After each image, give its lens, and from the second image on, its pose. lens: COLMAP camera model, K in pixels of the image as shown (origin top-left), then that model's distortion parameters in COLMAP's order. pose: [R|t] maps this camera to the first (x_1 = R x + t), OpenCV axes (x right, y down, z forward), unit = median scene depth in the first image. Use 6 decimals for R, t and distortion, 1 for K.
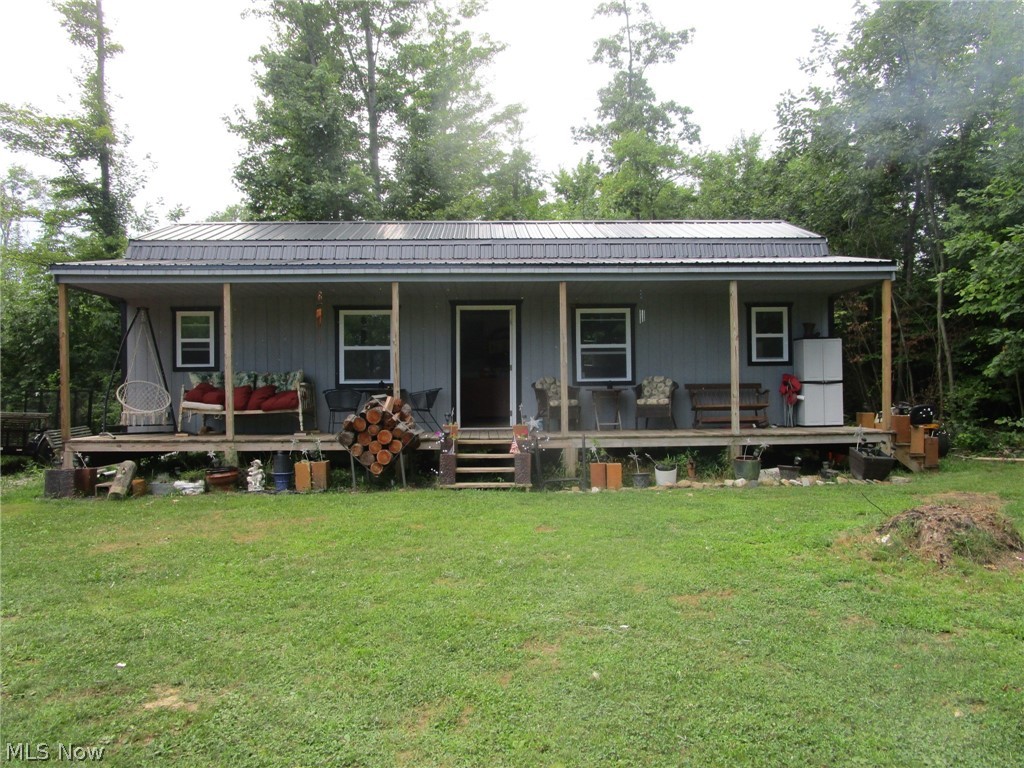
lens RADIAL K [[727.6, 0, 512.0], [0, 727.6, 384.0], [0, 0, 1]] dist [-0.007879, -0.008405]
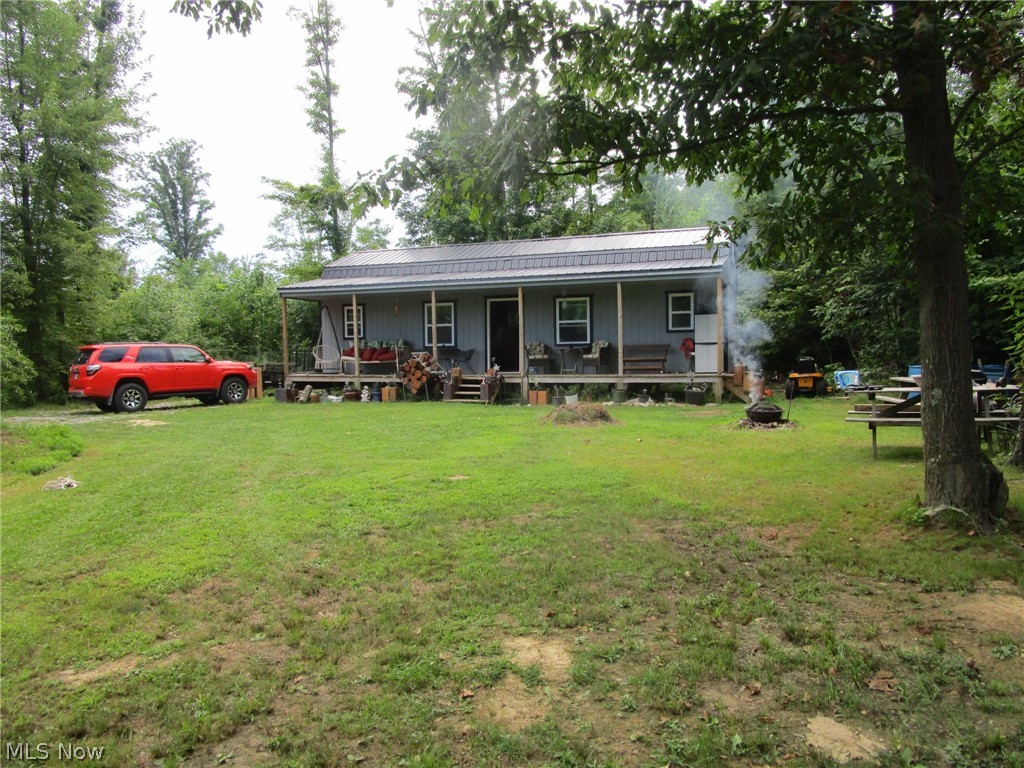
lens RADIAL K [[727.6, 0, 512.0], [0, 727.6, 384.0], [0, 0, 1]] dist [-0.007879, -0.008405]
pose [[0.928268, 0.014501, -0.371630, 0.709412], [0.006705, 0.998425, 0.055706, -0.006325], [0.371853, -0.054202, 0.926708, -0.634354]]
